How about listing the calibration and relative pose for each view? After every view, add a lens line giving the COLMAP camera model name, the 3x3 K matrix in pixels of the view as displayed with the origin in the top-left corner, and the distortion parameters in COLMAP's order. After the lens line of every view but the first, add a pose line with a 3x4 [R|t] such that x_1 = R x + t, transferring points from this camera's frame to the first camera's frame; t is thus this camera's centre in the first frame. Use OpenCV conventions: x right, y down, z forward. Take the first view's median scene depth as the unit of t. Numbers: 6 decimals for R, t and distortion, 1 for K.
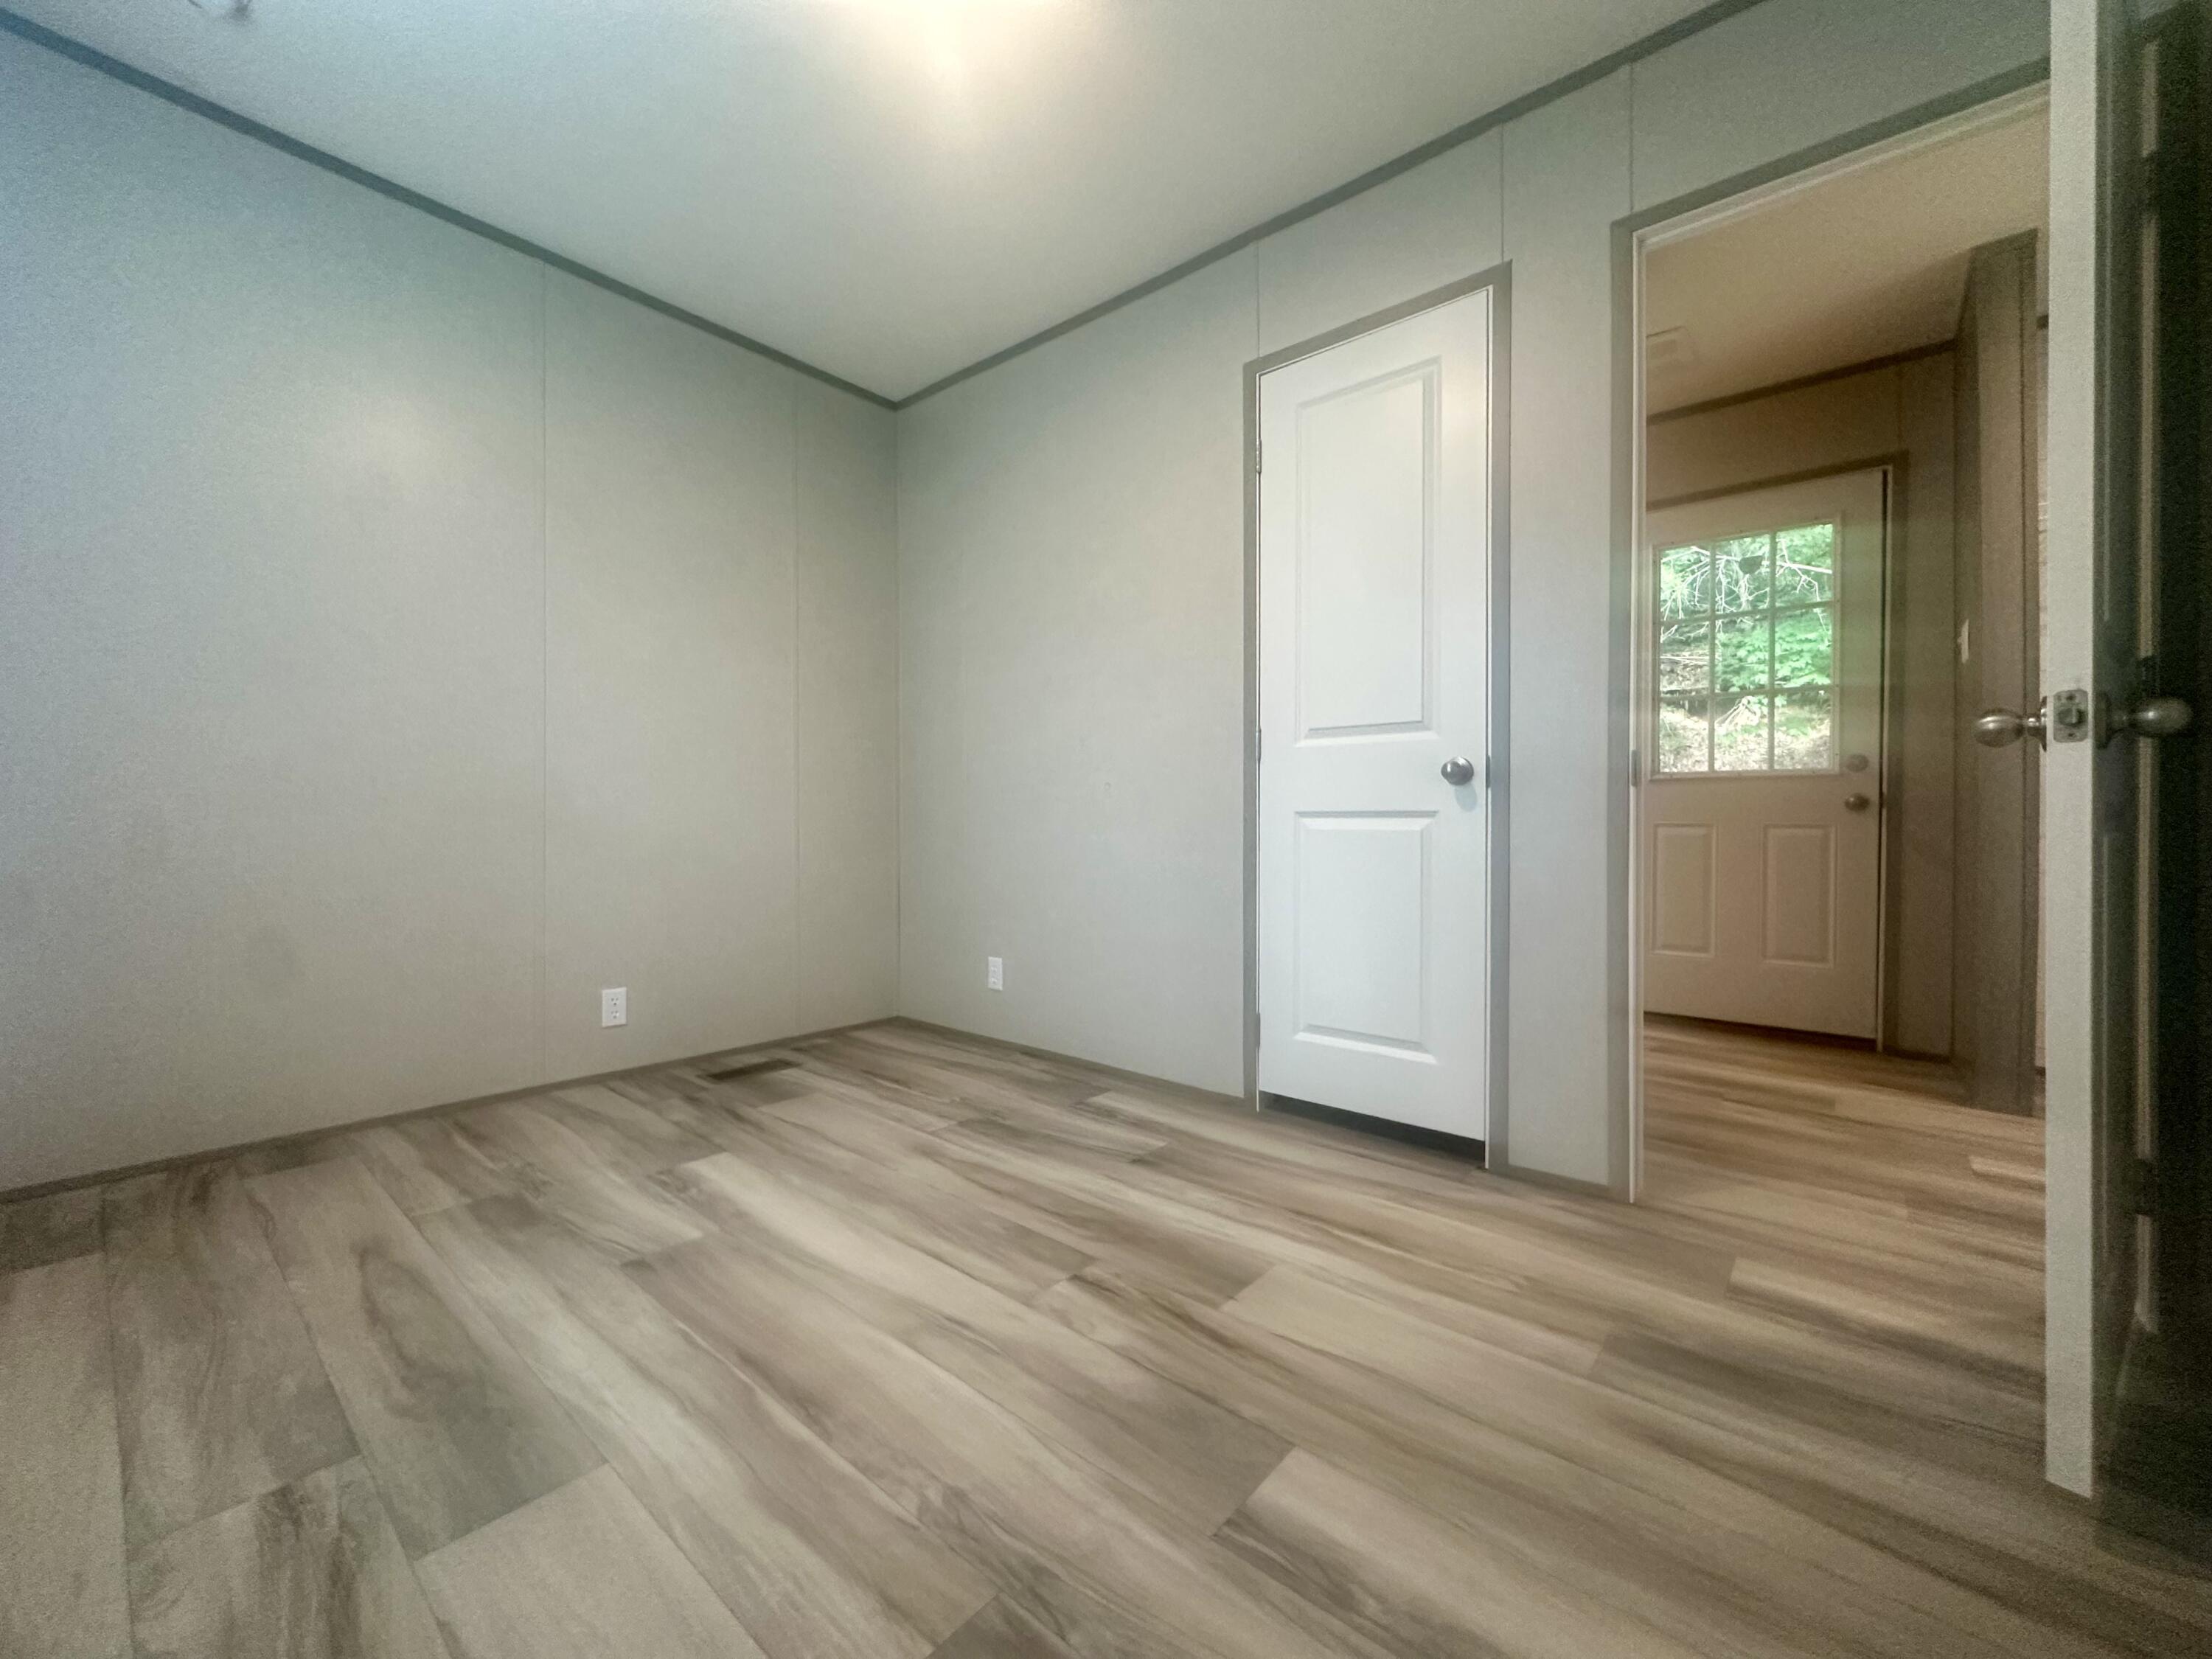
lens RADIAL K [[871.7, 0, 1115.4], [0, 871.7, 822.4], [0, 0, 1]] dist [-0.023113, 0.001032]
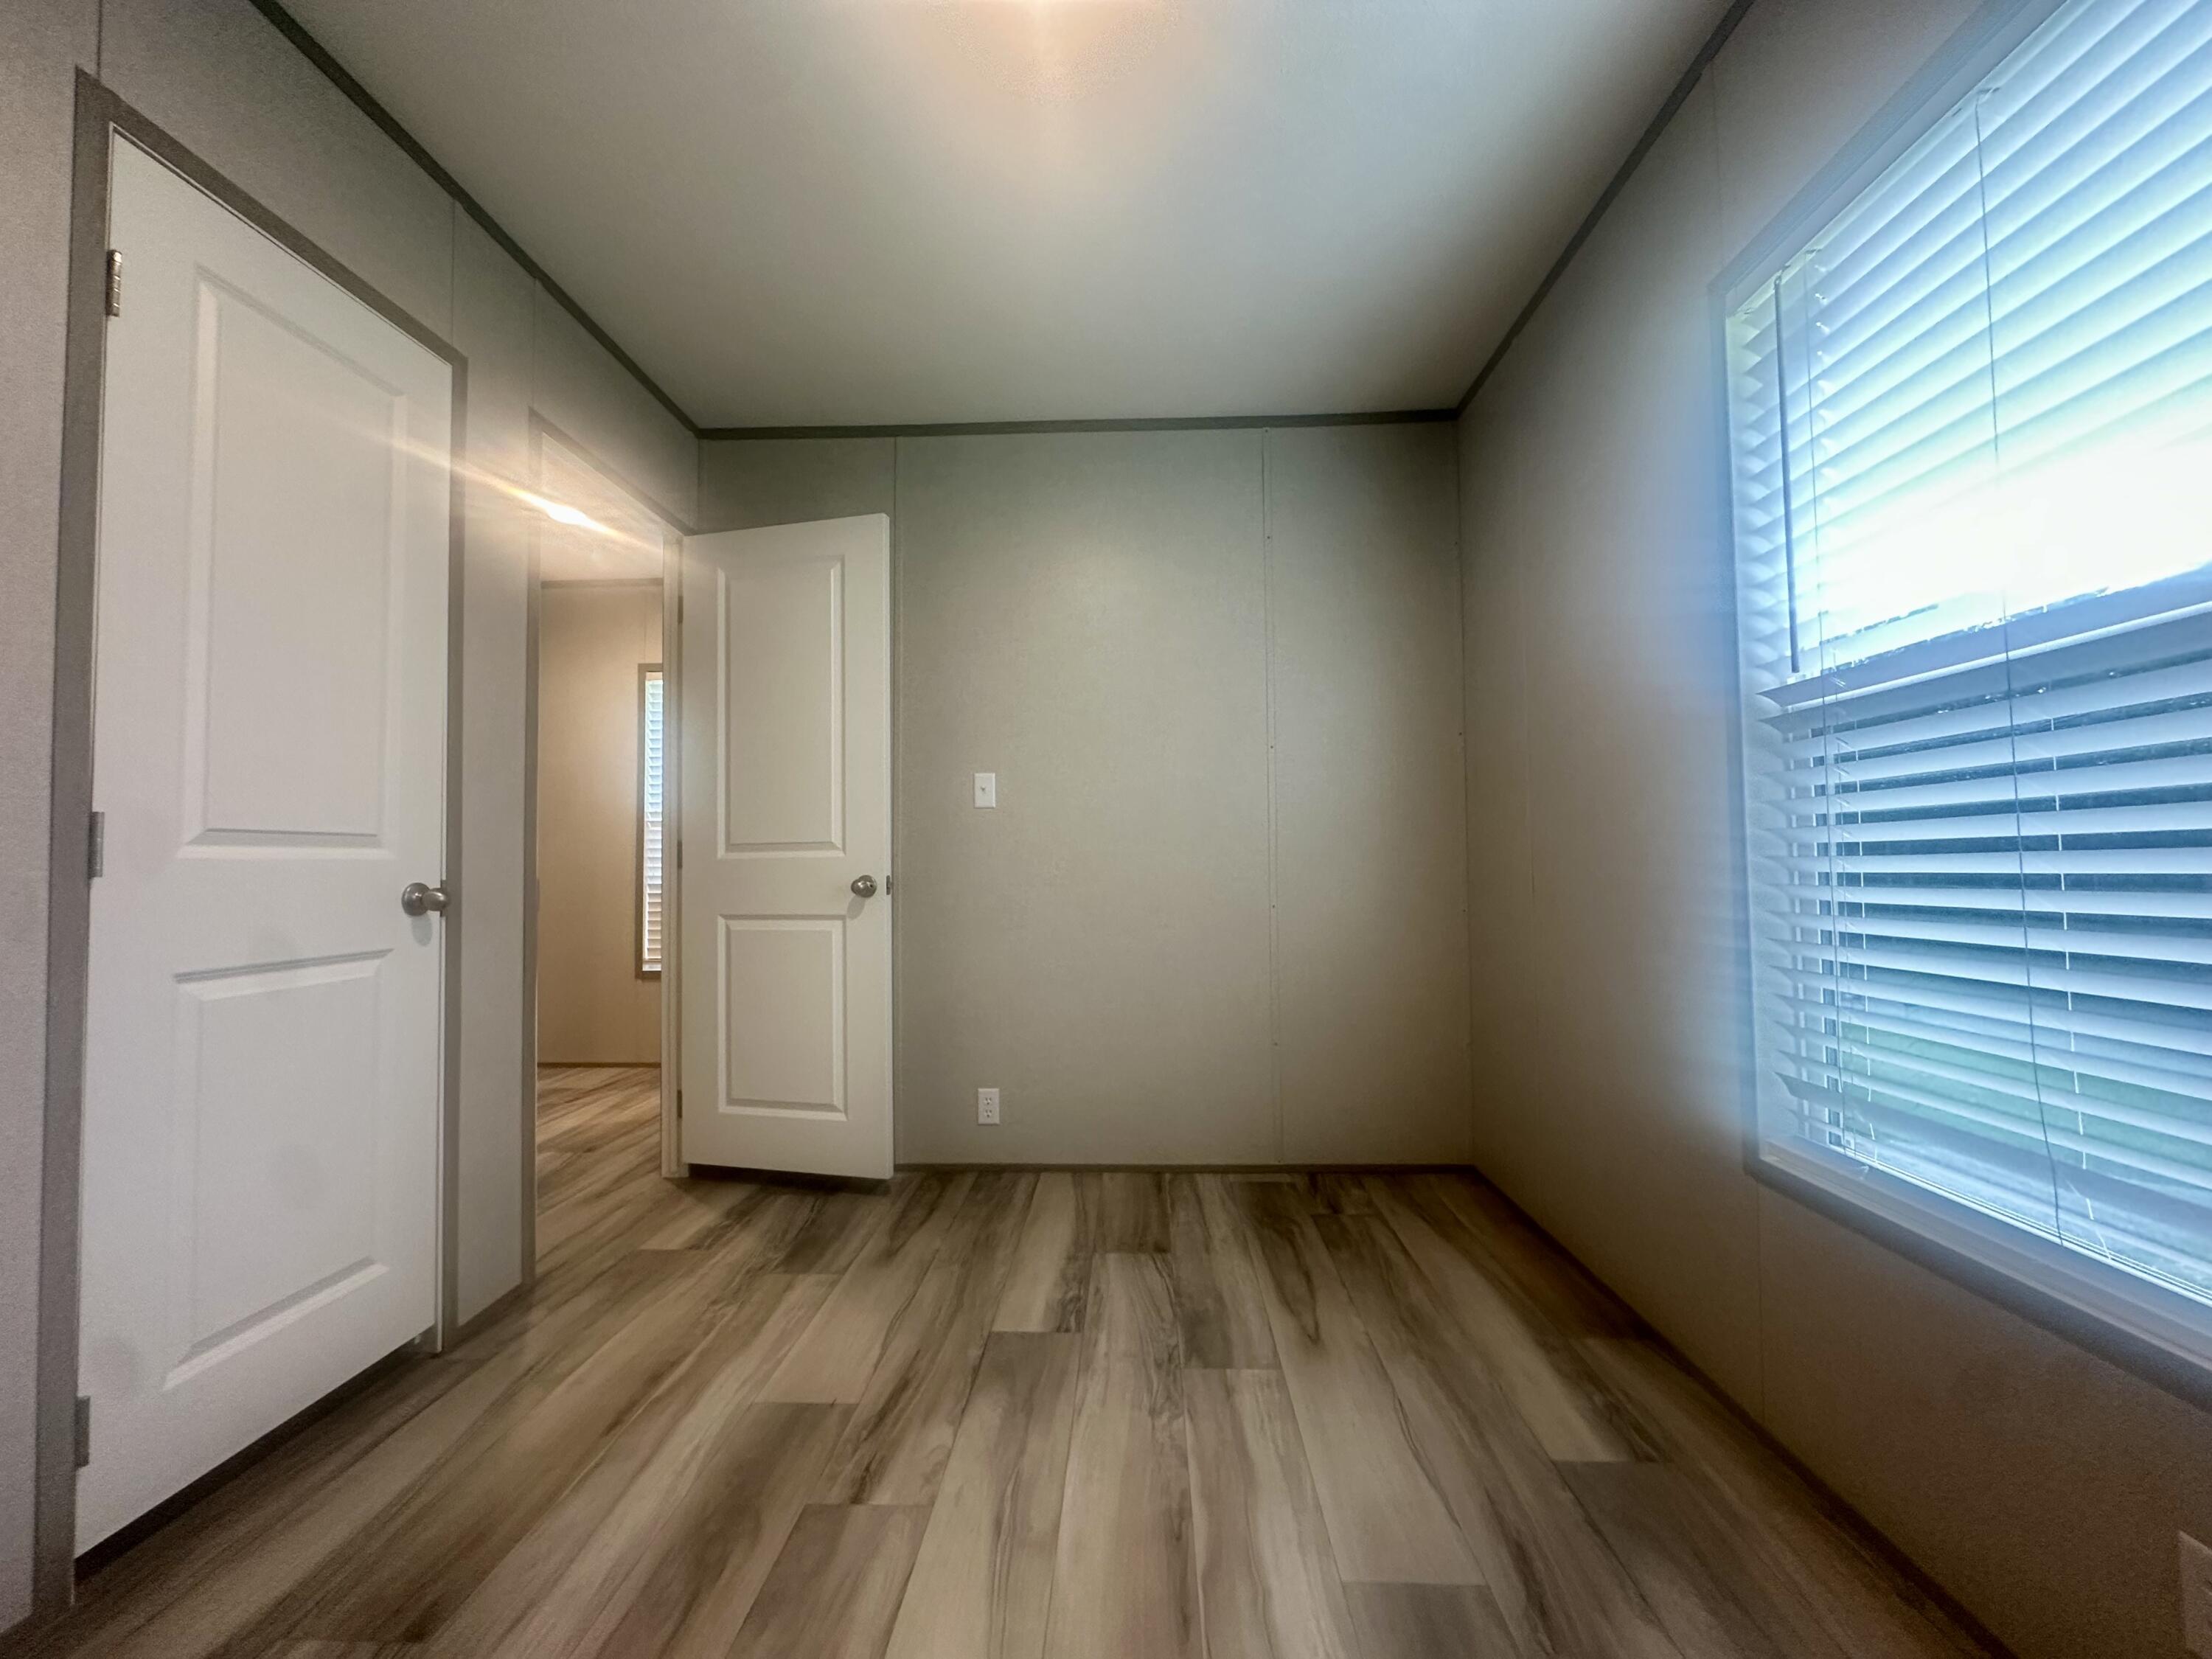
lens RADIAL K [[871.7, 0, 1096.3], [0, 871.7, 824.5], [0, 0, 1]] dist [-0.023113, 0.001032]
pose [[-0.601202, 0.030715, 0.798507, -1.095625], [0.007580, 0.999435, -0.032737, -0.162447], [-0.799061, -0.013628, -0.601095, 1.606590]]
